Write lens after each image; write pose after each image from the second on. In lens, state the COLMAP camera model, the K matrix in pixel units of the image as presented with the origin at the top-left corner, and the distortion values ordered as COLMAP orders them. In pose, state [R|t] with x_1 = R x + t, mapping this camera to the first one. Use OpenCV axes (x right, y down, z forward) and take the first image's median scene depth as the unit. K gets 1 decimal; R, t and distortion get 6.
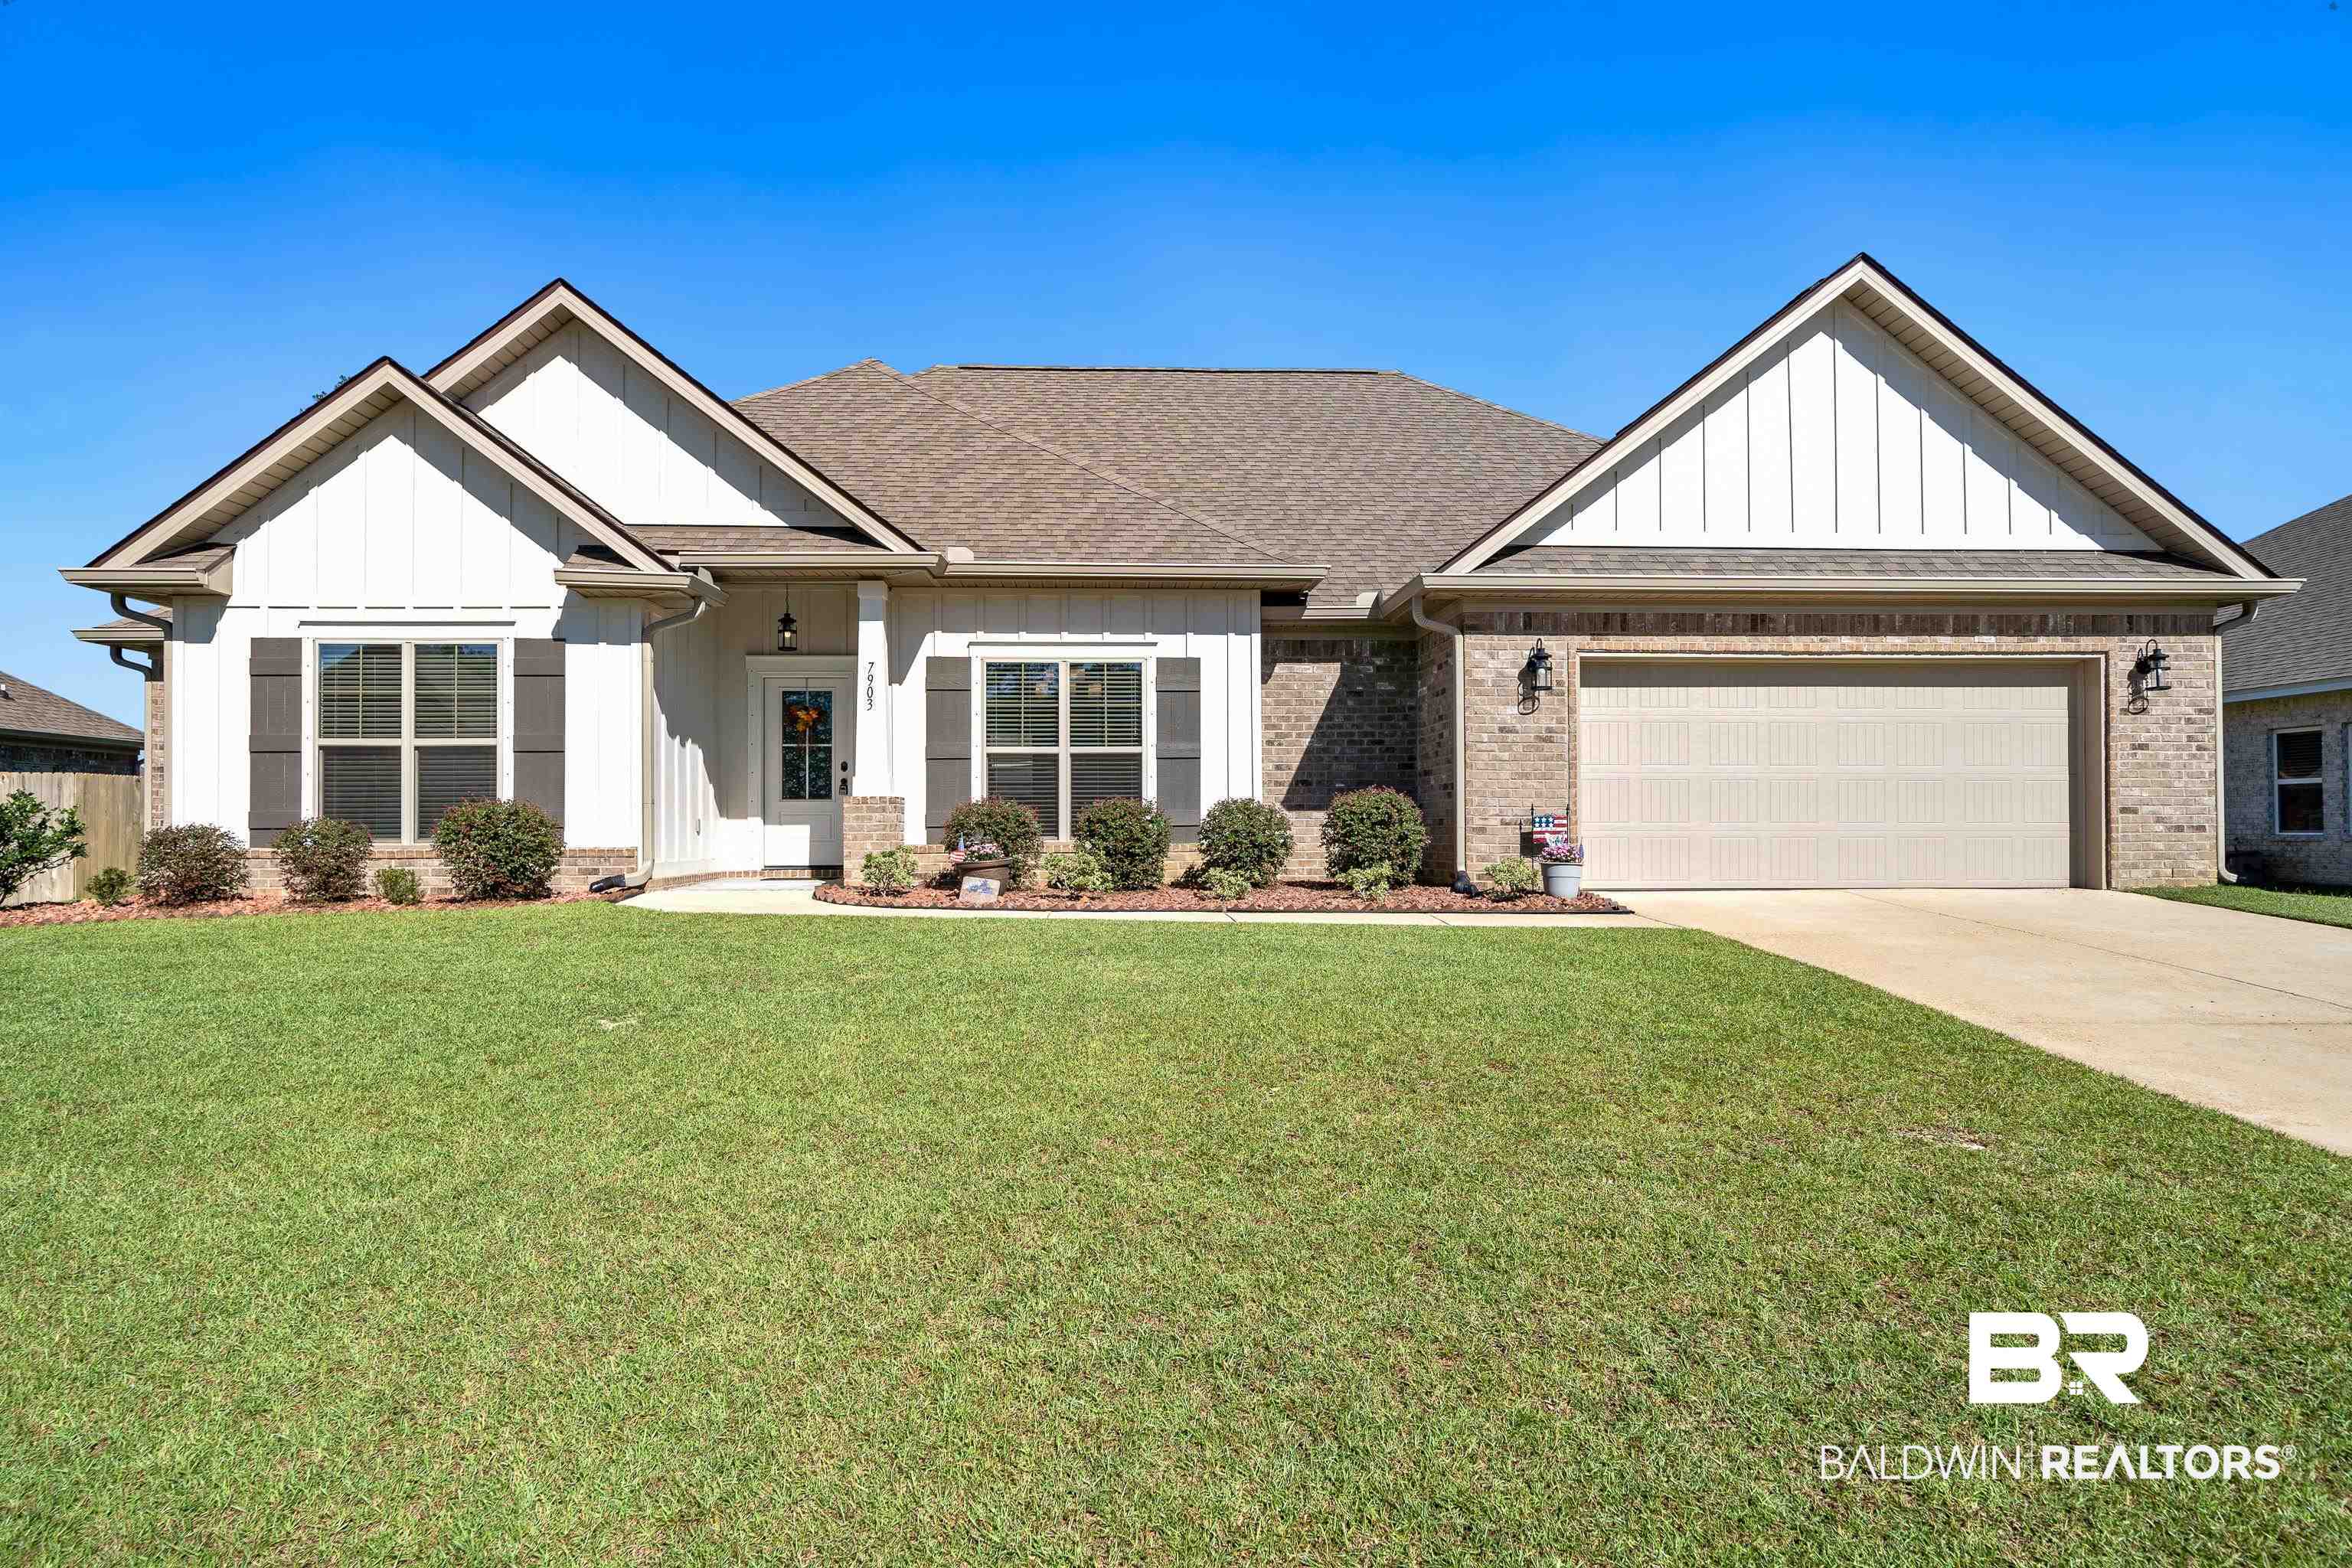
lens RADIAL K [[1426.0, 0, 1178.9], [0, 1426.0, 805.1], [0, 0, 1]] dist [0.000837, 0.000078]
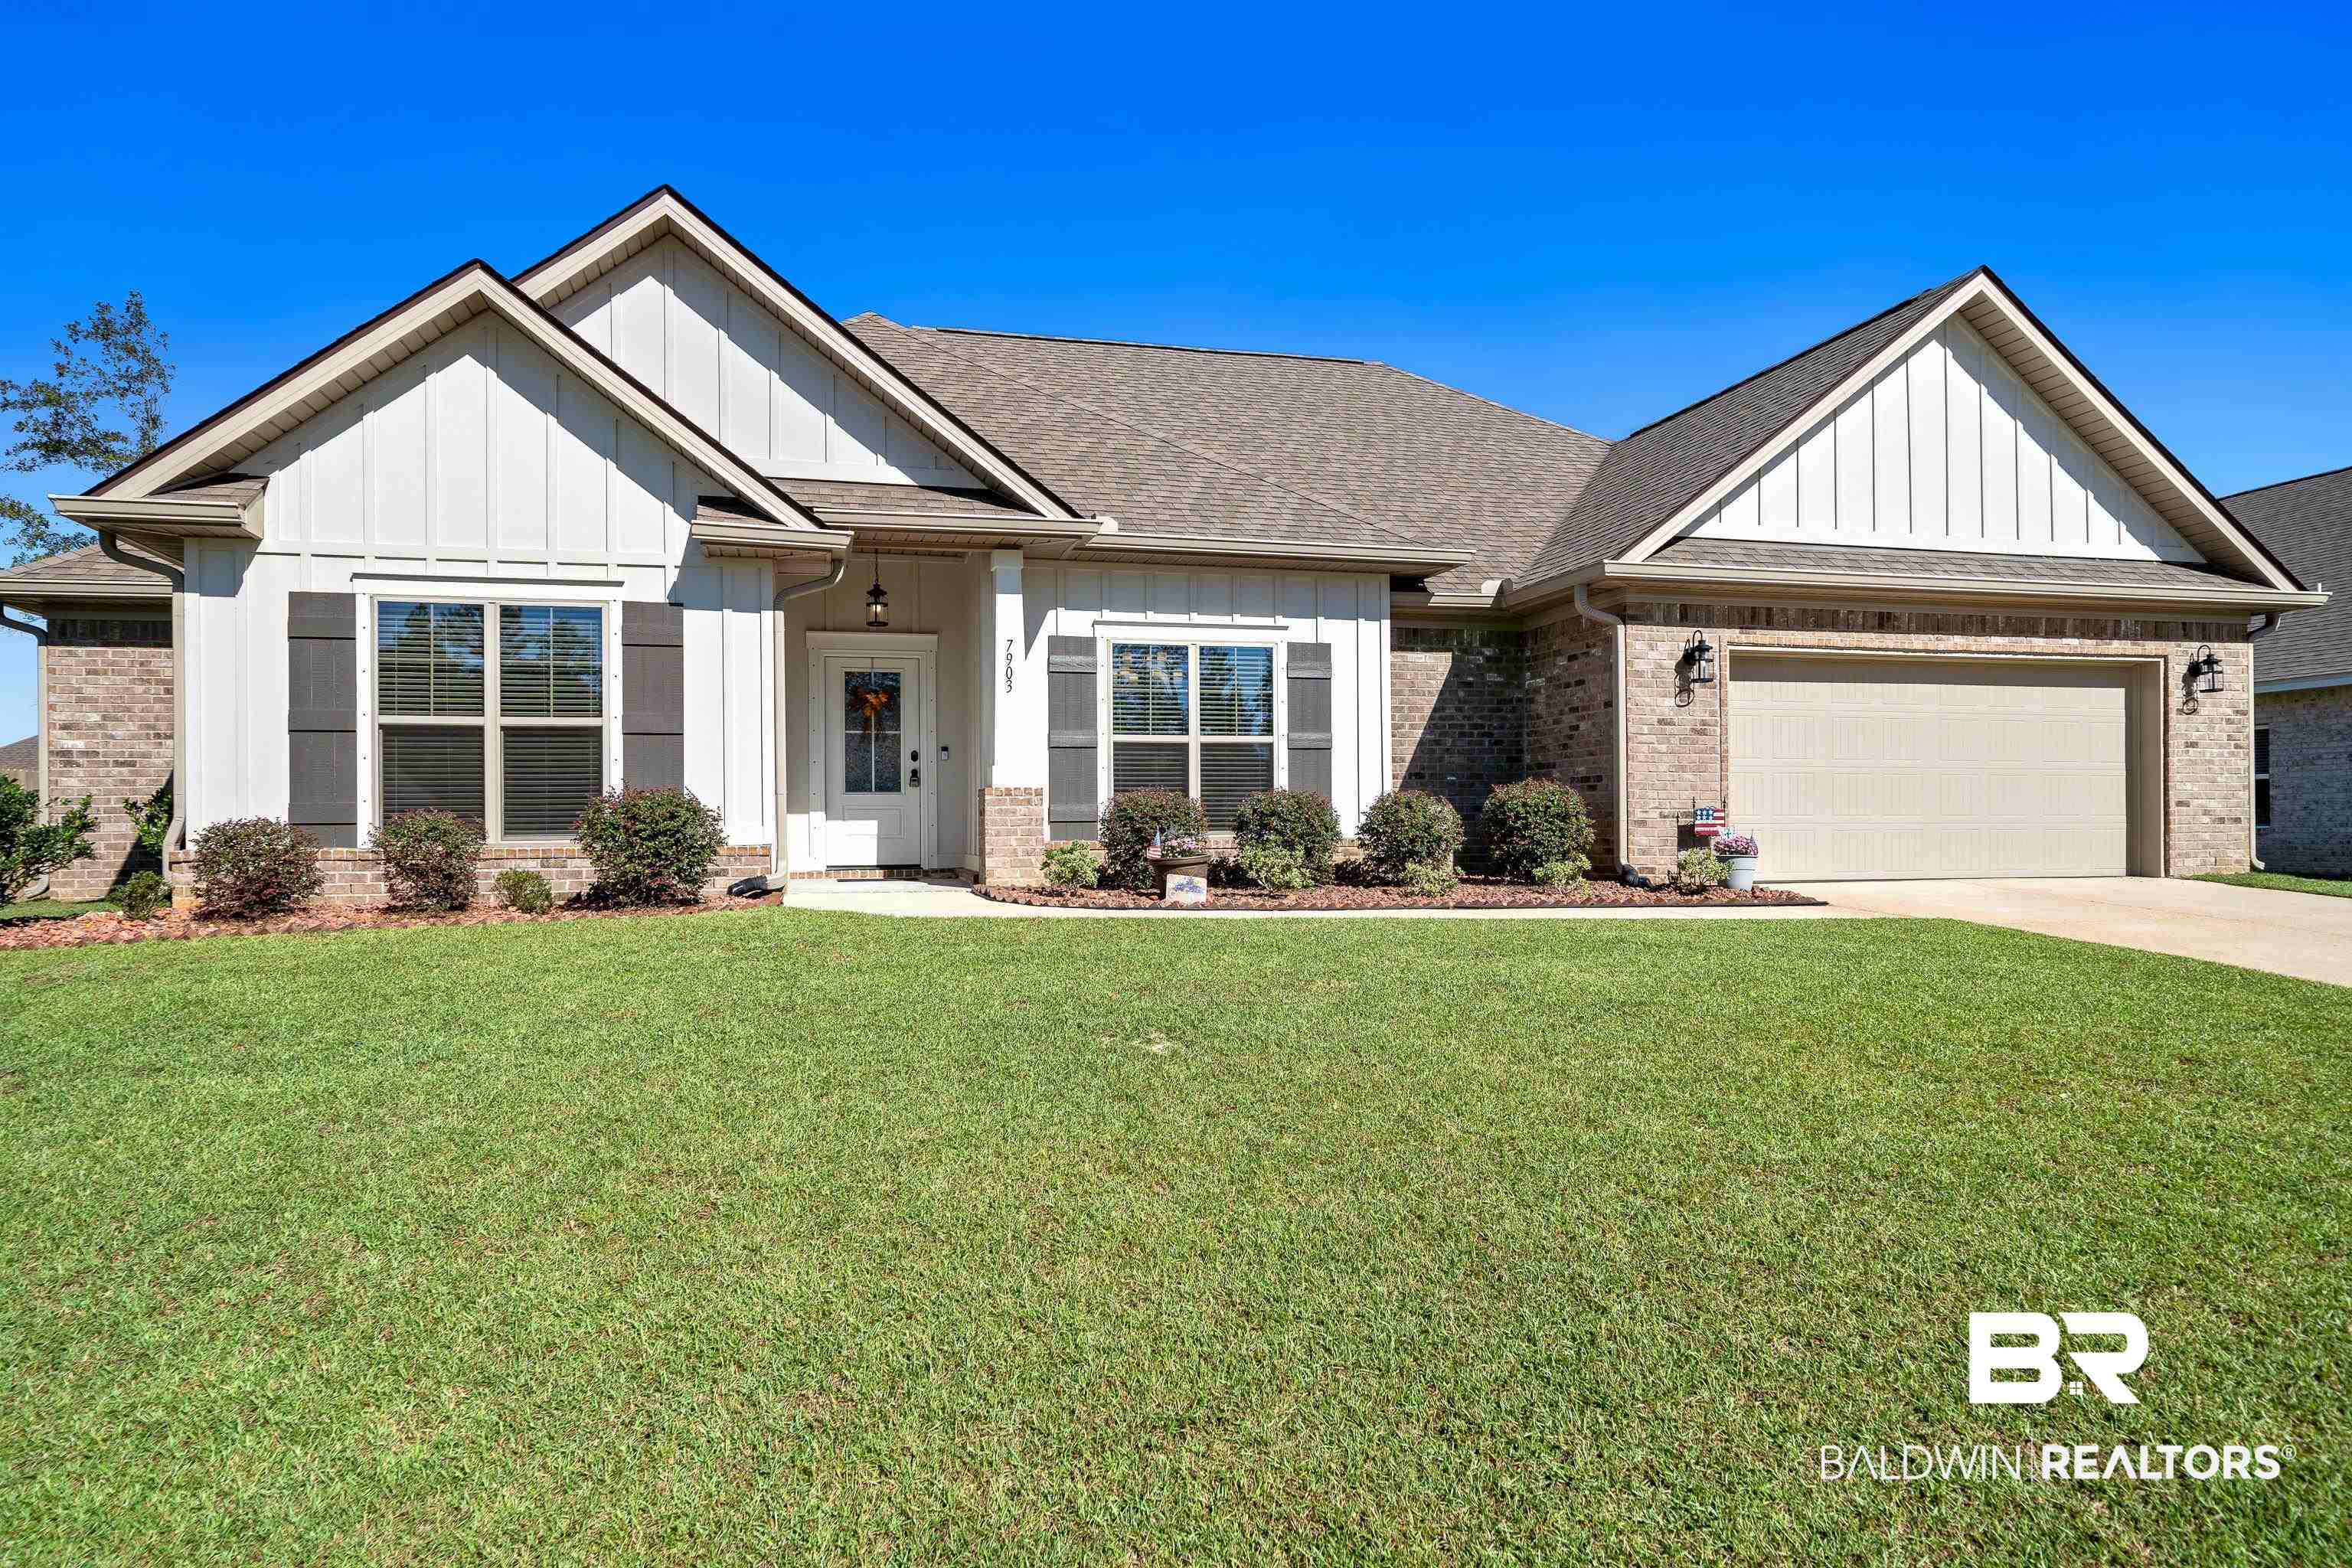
lens RADIAL K [[1426.0, 0, 1166.0], [0, 1426.0, 819.3], [0, 0, 1]] dist [0.000837, 0.000078]
pose [[0.981387, -0.001520, 0.192037, -0.299446], [-0.000088, 0.999965, 0.008367, 0.006601], [-0.192043, -0.008228, 0.981352, 0.091837]]
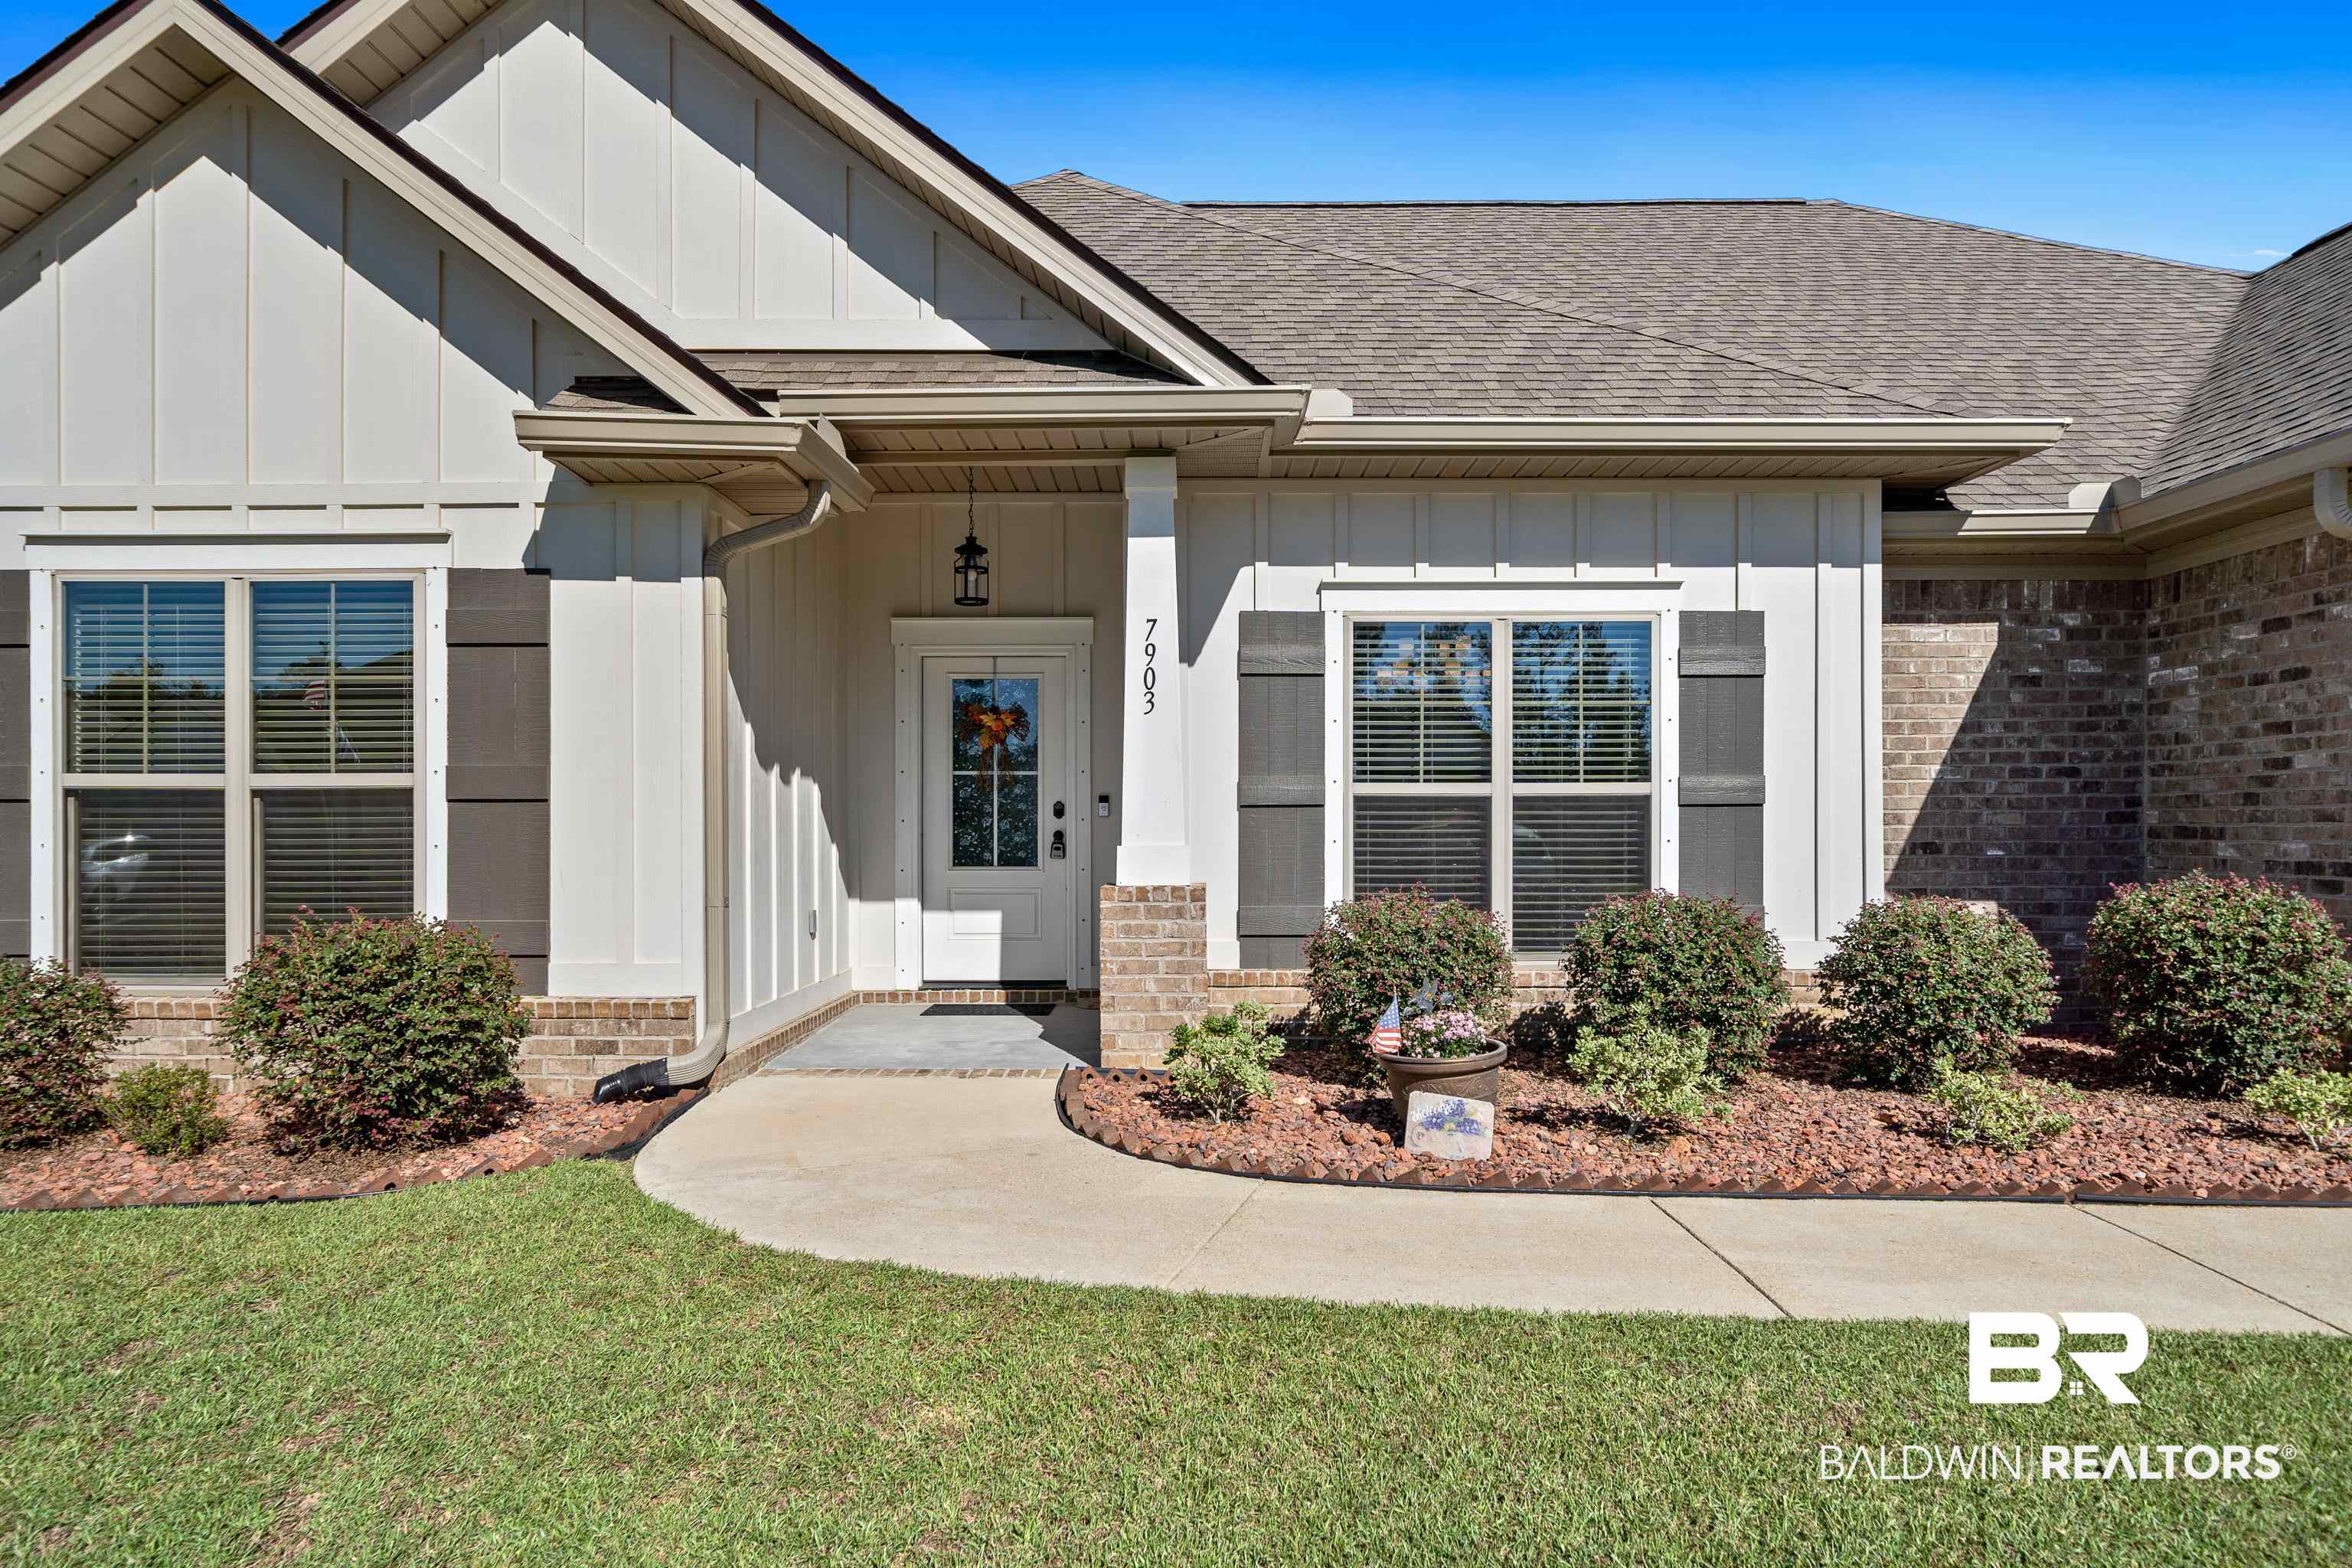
lens RADIAL K [[1426.0, 0, 1180.0], [0, 1426.0, 827.7], [0, 0, 1]] dist [0.000837, 0.000078]
pose [[0.998061, 0.003916, -0.062119, -0.178045], [-0.002849, 0.999847, 0.017265, -0.035825], [0.062177, -0.017054, 0.997919, 0.507243]]
